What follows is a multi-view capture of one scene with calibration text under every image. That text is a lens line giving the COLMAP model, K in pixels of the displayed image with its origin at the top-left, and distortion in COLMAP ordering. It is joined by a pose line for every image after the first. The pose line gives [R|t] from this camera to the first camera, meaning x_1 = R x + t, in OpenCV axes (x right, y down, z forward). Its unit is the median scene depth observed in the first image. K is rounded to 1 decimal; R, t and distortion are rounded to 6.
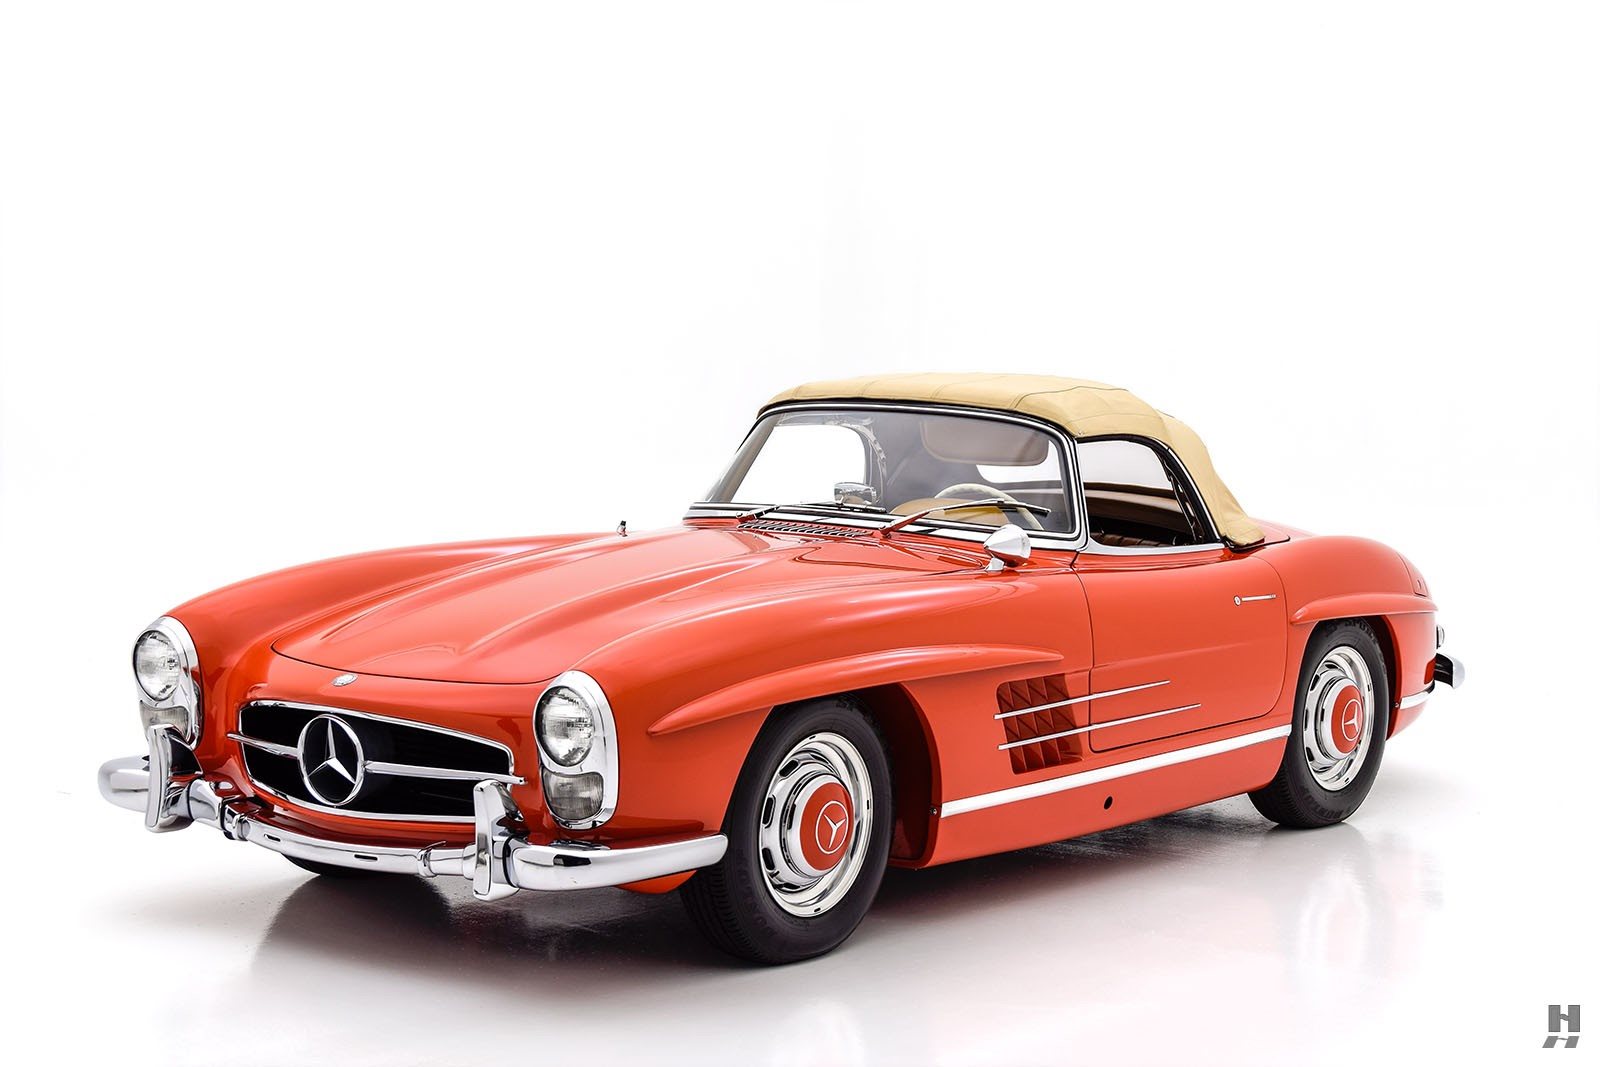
lens RADIAL K [[2822.3, 0, 800.0], [0, 2822.3, 533.5], [0, 0, 1]] dist [0.035980, 0.086430]
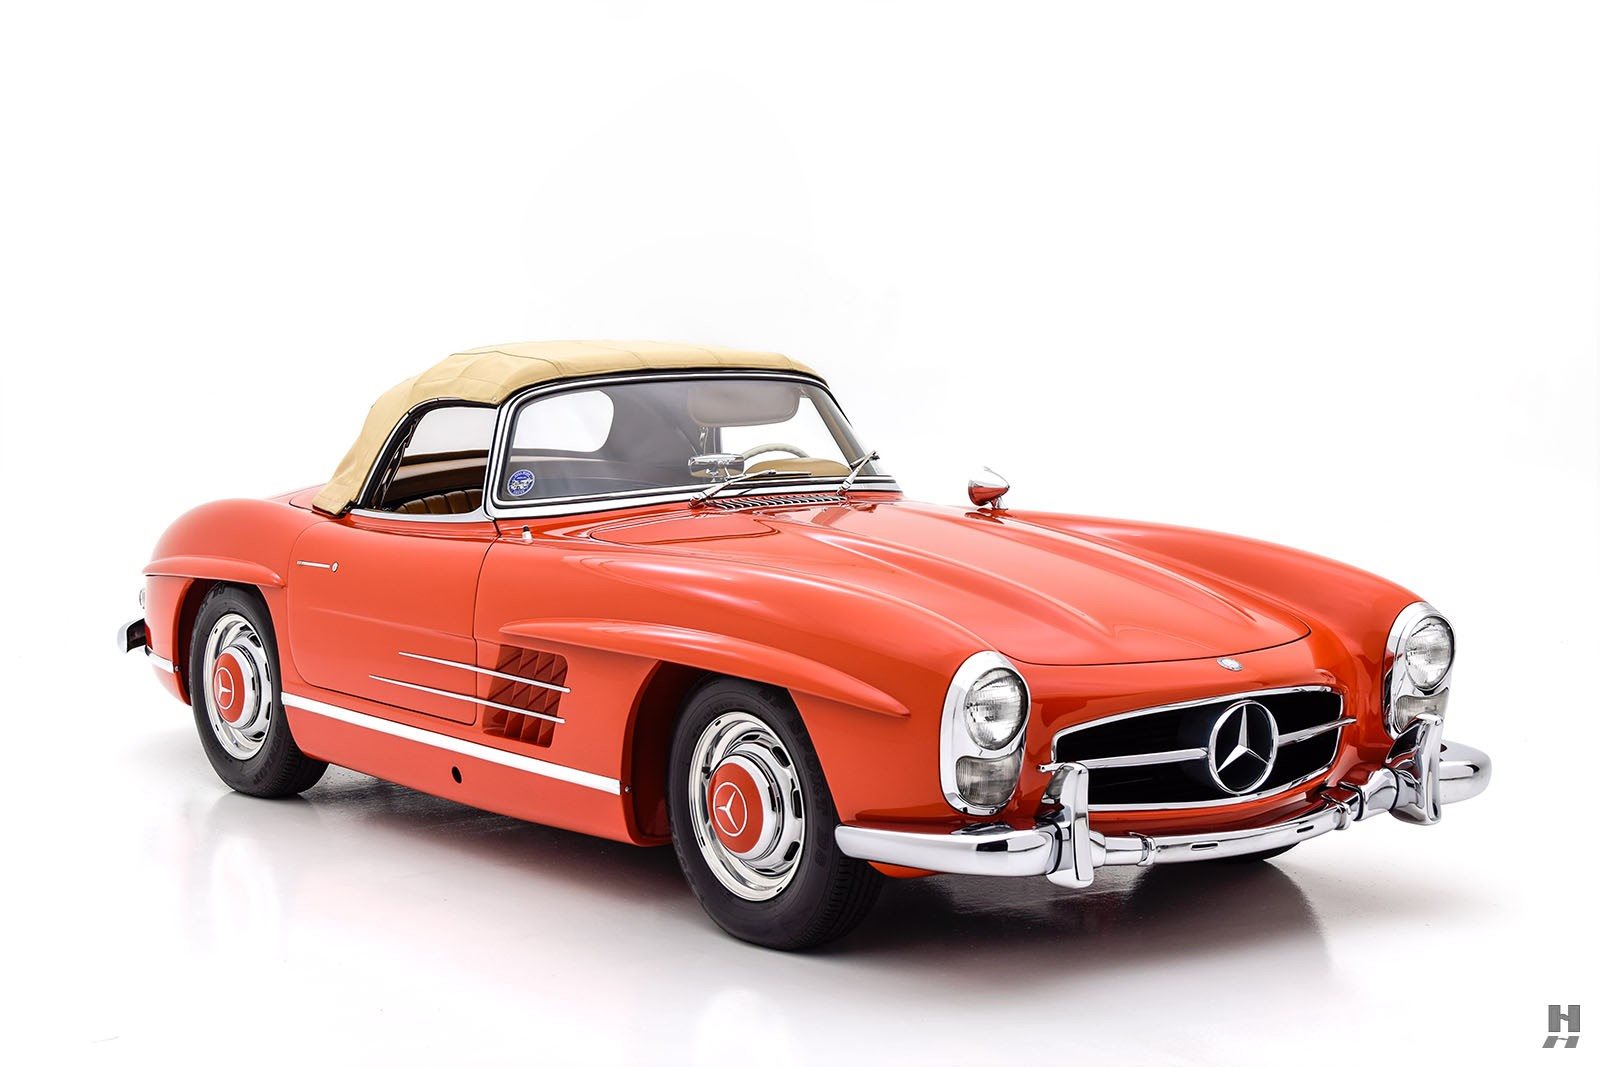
lens RADIAL K [[2758.6, 0, 800.0], [0, 2758.6, 533.5], [0, 0, 1]] dist [0.026652, 0.058252]
pose [[0.258007, -0.110428, 0.959812, -0.938873], [0.089591, 0.991901, 0.090037, -0.077679], [-0.961980, 0.062760, 0.265810, 0.753538]]
